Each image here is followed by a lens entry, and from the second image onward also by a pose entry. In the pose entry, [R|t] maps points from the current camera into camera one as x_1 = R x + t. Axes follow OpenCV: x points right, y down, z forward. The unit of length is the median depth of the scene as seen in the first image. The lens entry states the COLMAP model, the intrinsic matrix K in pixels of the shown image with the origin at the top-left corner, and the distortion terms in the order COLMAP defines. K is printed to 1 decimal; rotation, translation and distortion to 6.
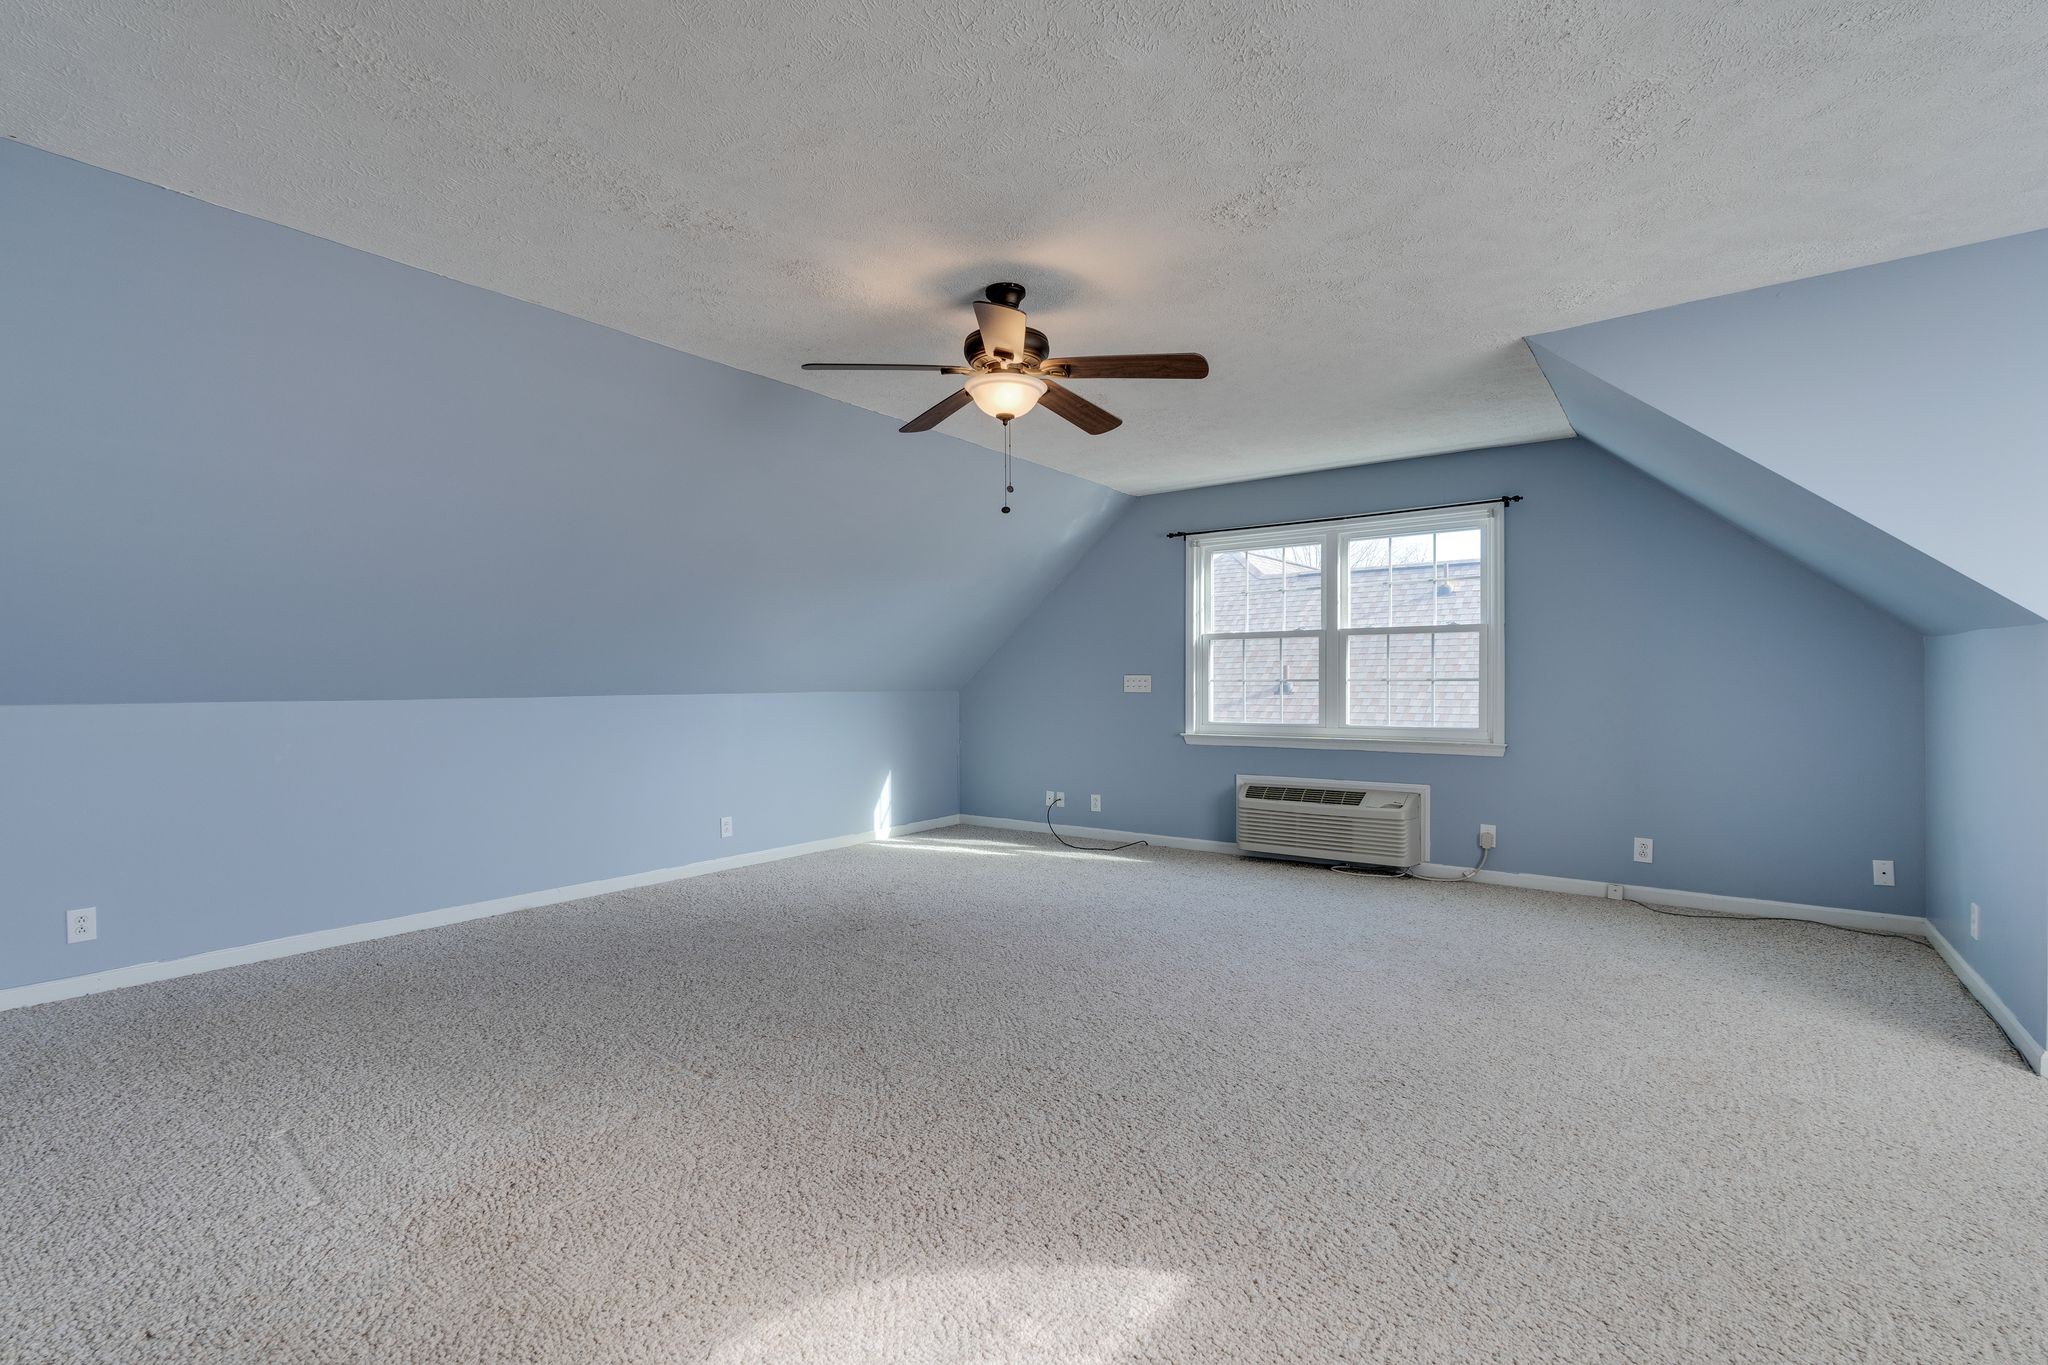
lens RADIAL K [[946.8, 0, 947.8], [0, 946.8, 699.7], [0, 0, 1]] dist [-0.002837, 0.000744]
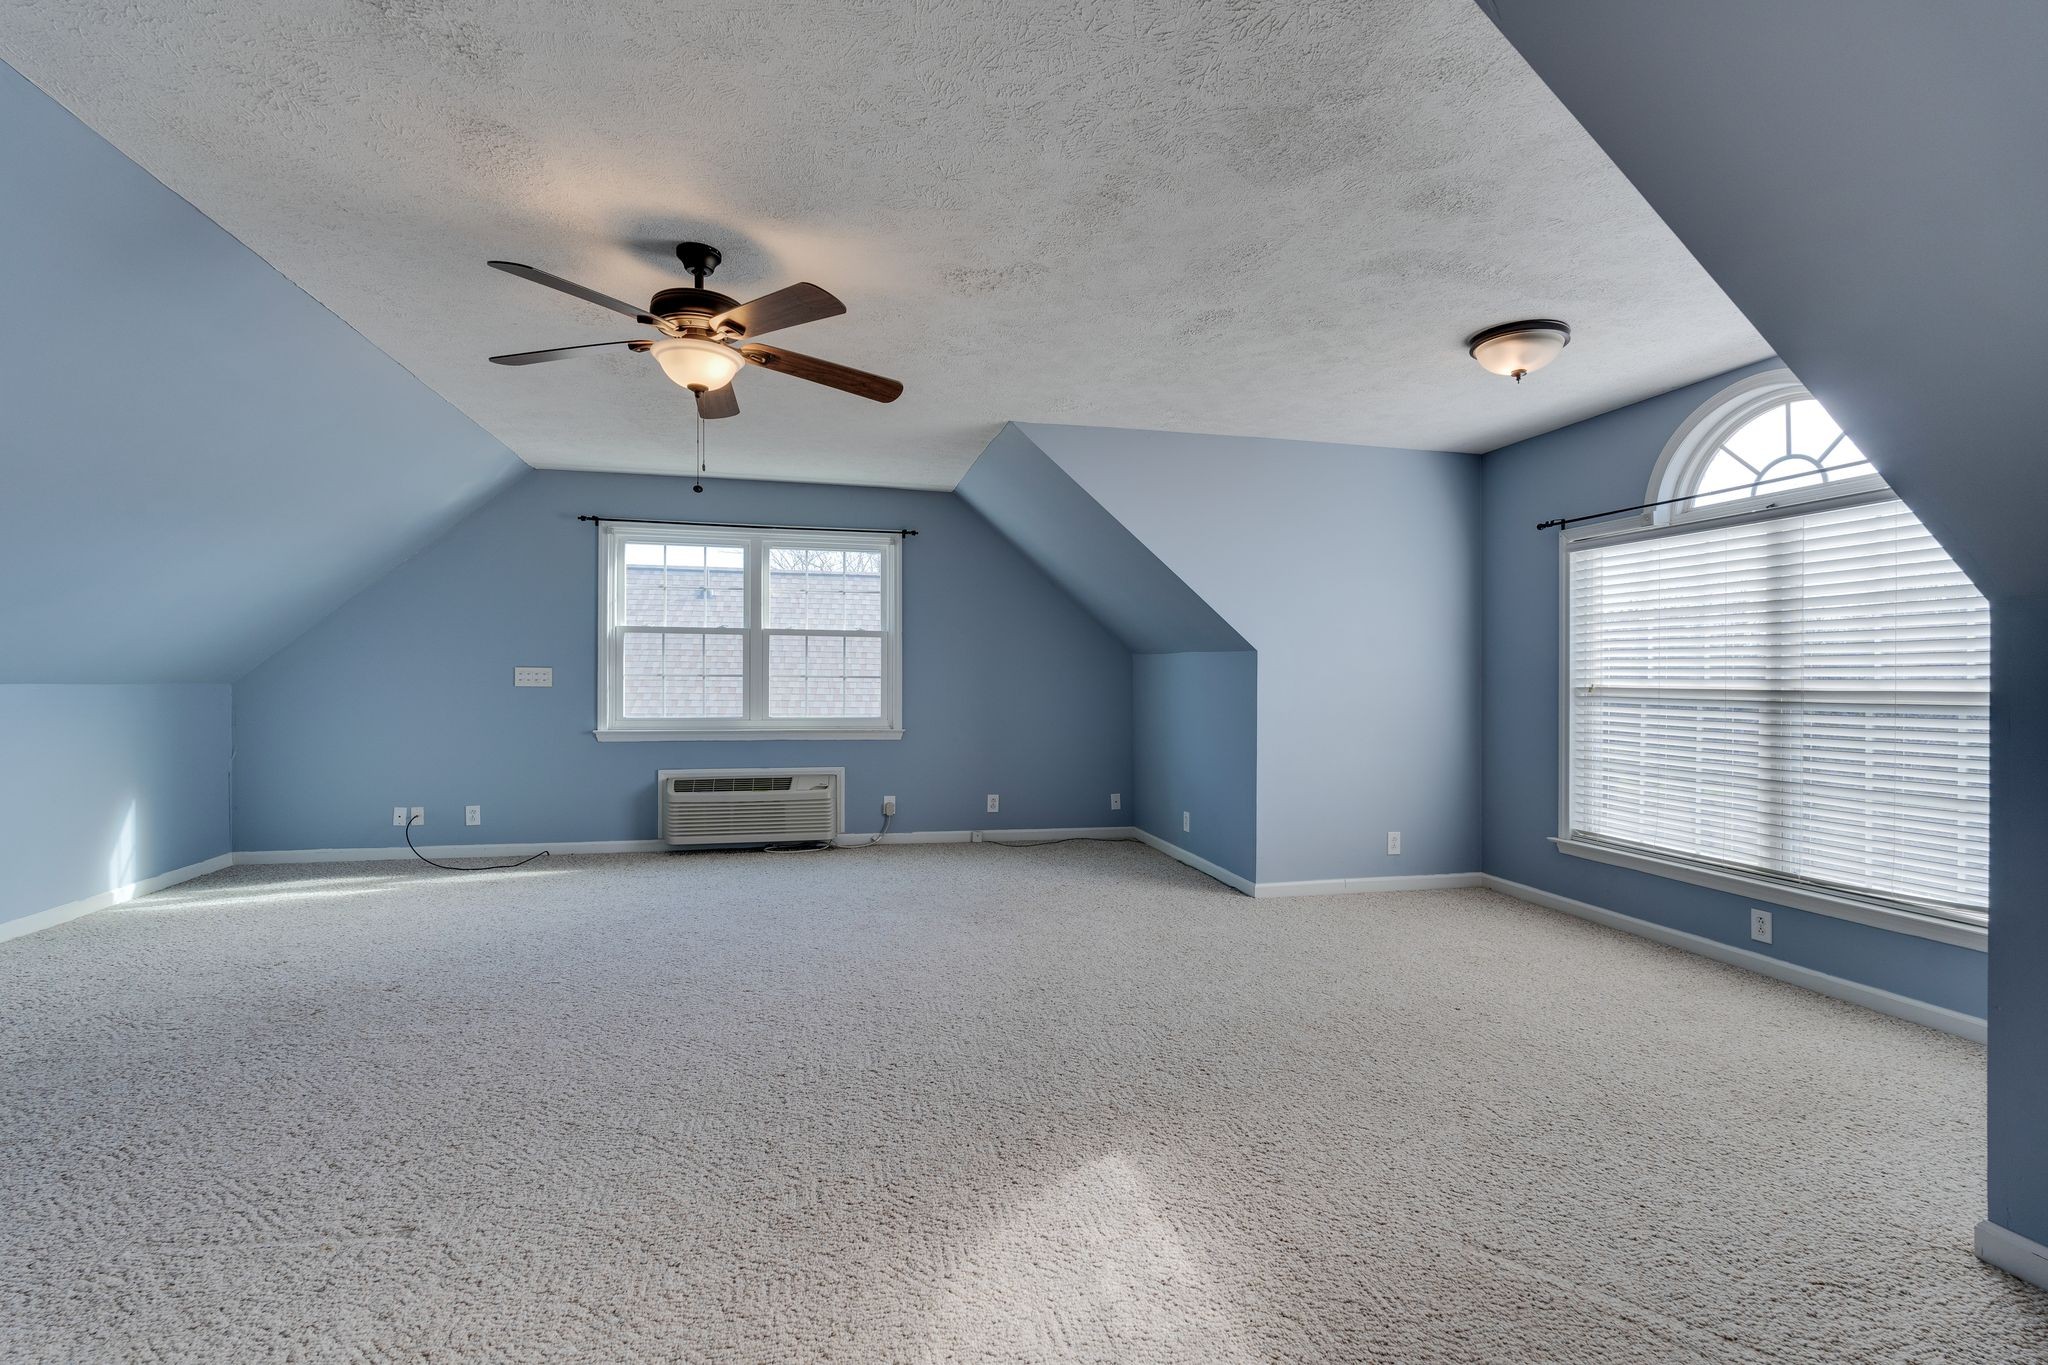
lens RADIAL K [[946.8, 0, 1017.0], [0, 946.8, 681.5], [0, 0, 1]] dist [-0.002837, 0.000744]
pose [[0.620941, 0.007565, 0.783821, -0.277806], [0.003719, 0.999914, -0.012597, 0.000606], [-0.783848, 0.010737, 0.620859, 0.108263]]
